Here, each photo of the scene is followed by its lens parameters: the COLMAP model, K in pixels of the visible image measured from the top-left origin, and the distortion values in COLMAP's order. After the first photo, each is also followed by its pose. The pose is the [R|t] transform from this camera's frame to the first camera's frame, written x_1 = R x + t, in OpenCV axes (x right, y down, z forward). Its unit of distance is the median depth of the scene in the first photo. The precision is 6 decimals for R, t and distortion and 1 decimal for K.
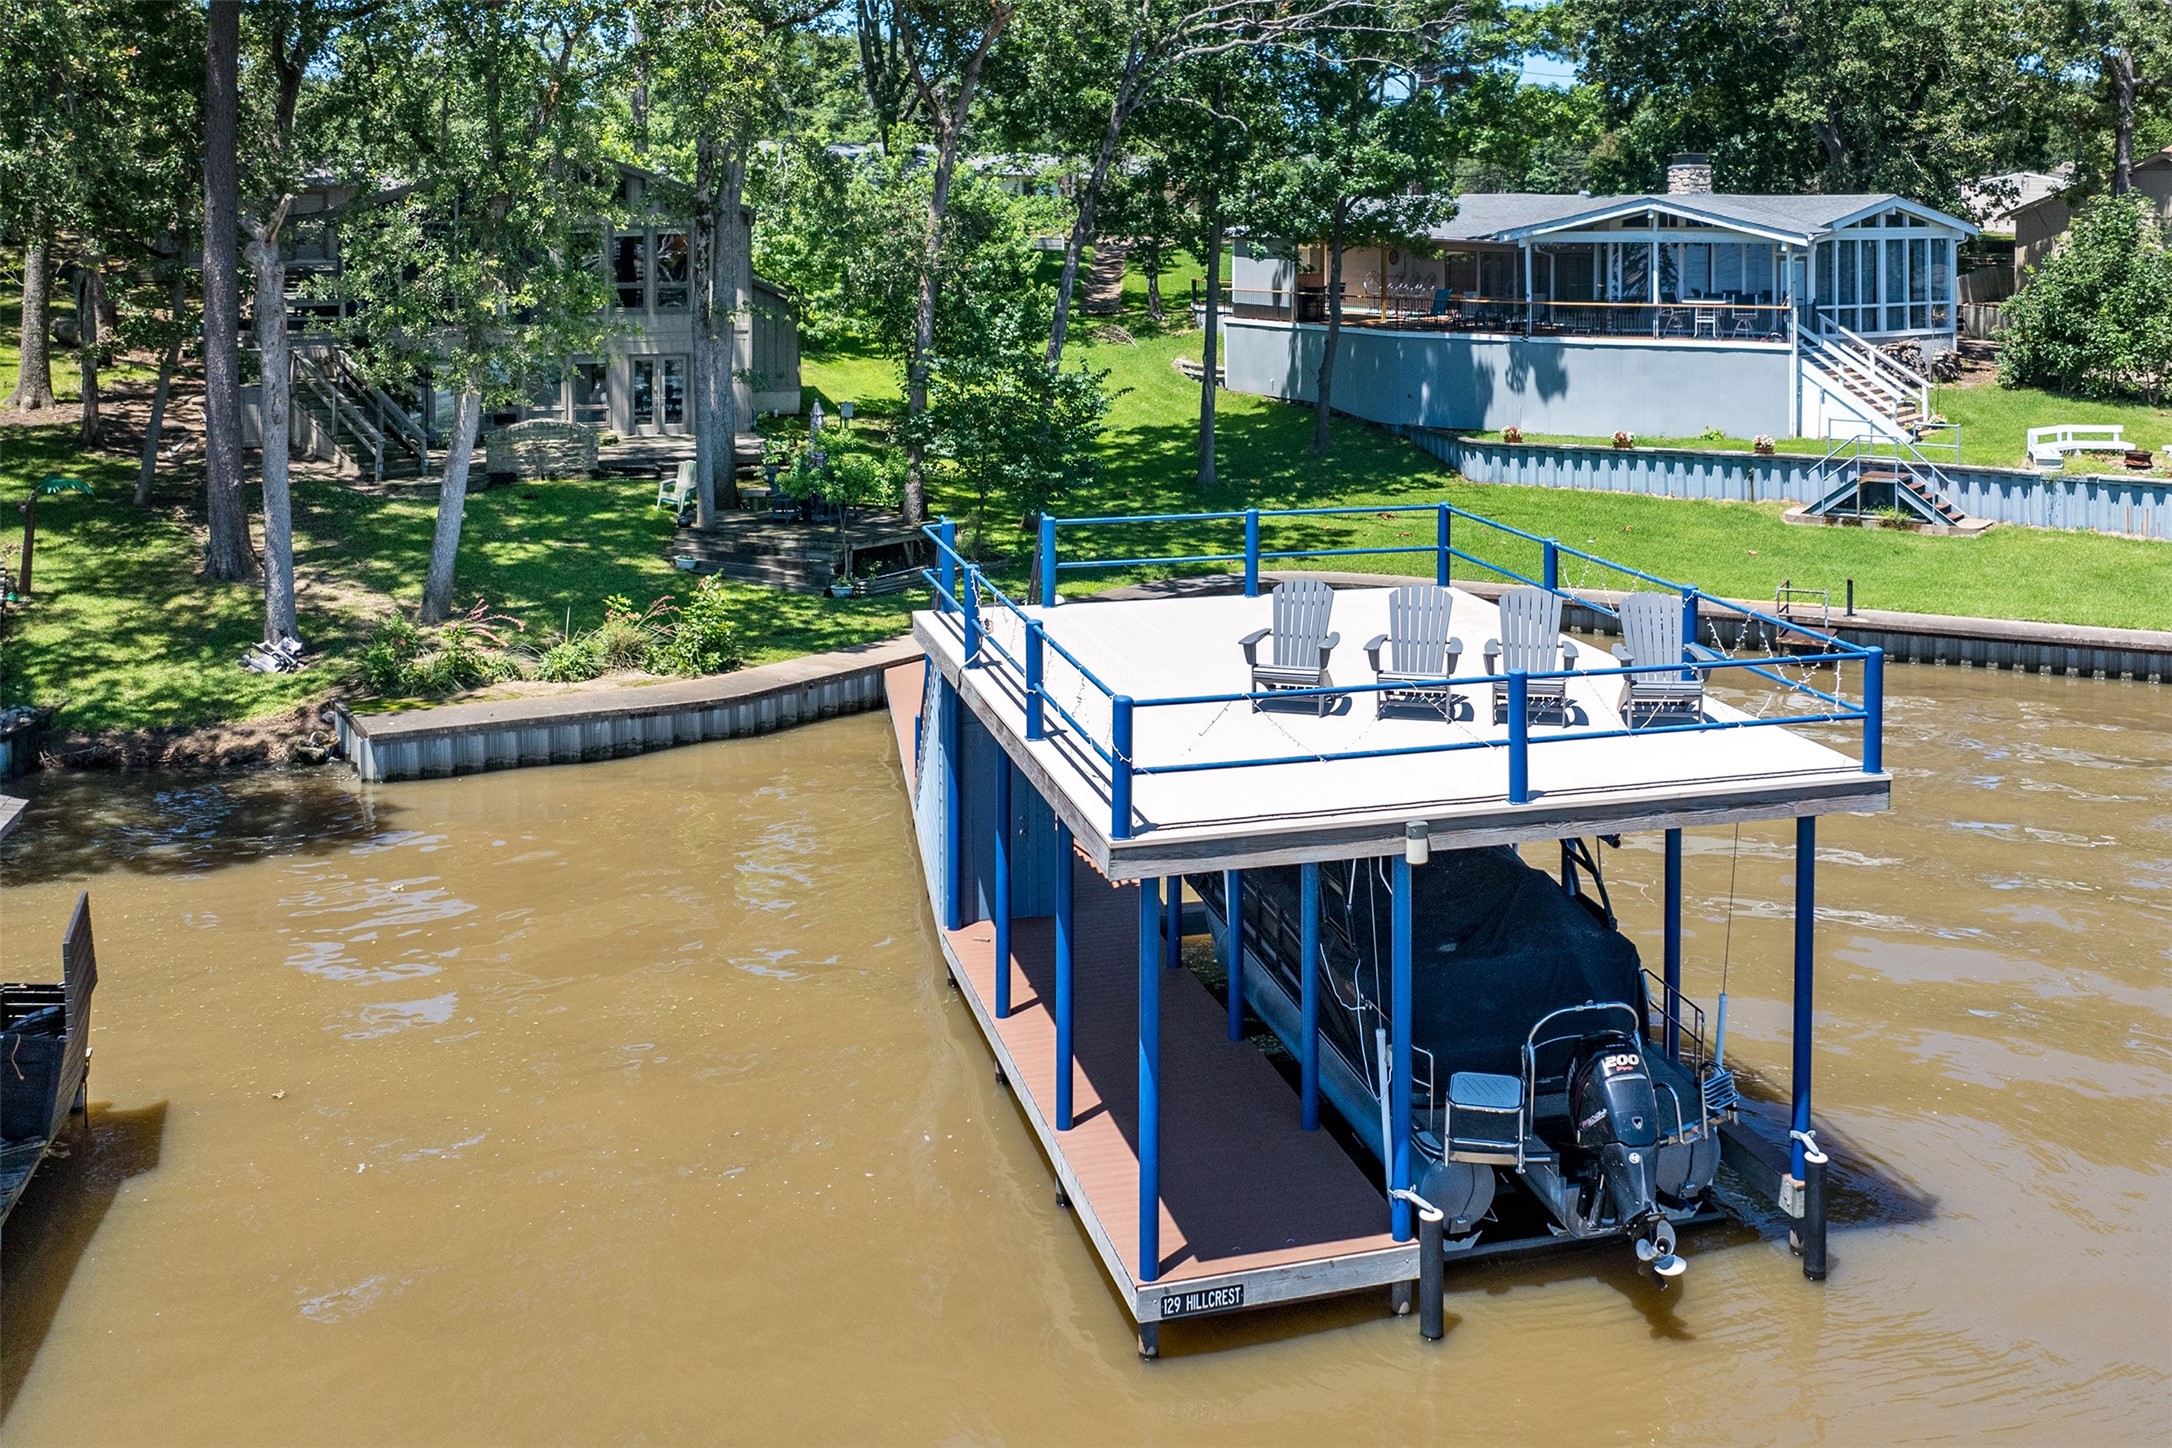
lens RADIAL K [[1868.1, 0, 1084.6], [0, 1868.1, 689.1], [0, 0, 1]] dist [0.004329, -0.052407]
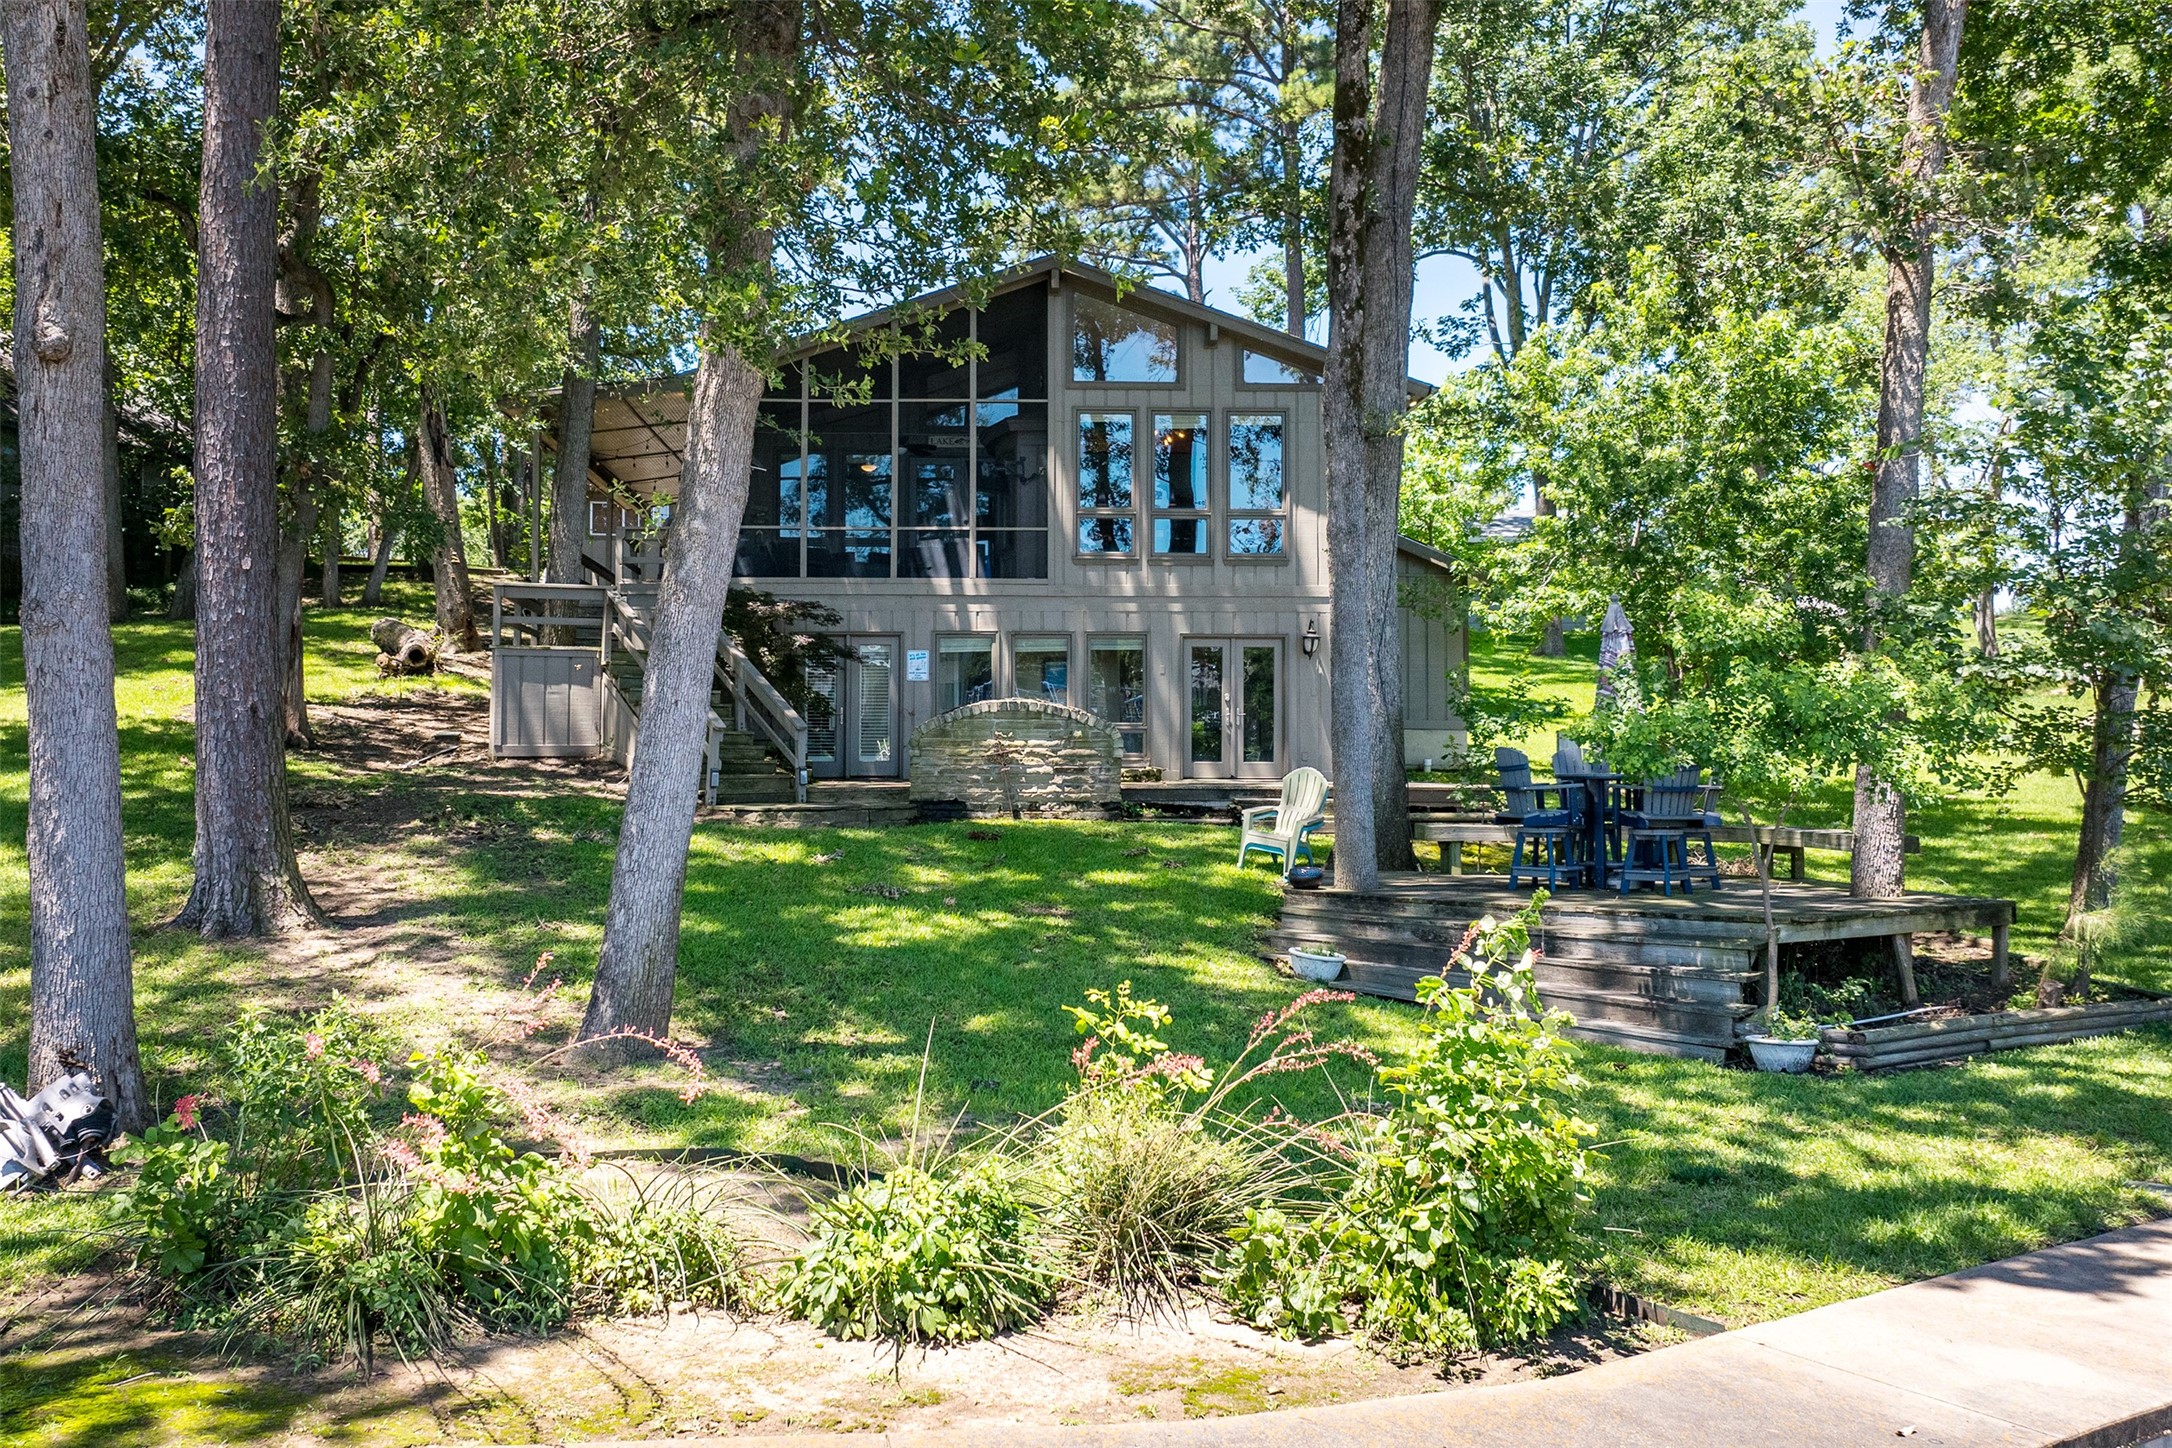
lens RADIAL K [[1868.1, 0, 1084.6], [0, 1868.1, 689.1], [0, 0, 1]] dist [0.004329, -0.052407]
pose [[0.961184, 0.001807, -0.275902, -0.169648], [-0.077464, 0.961524, -0.263572, -0.019517], [0.264810, 0.274714, 0.924342, 0.682277]]
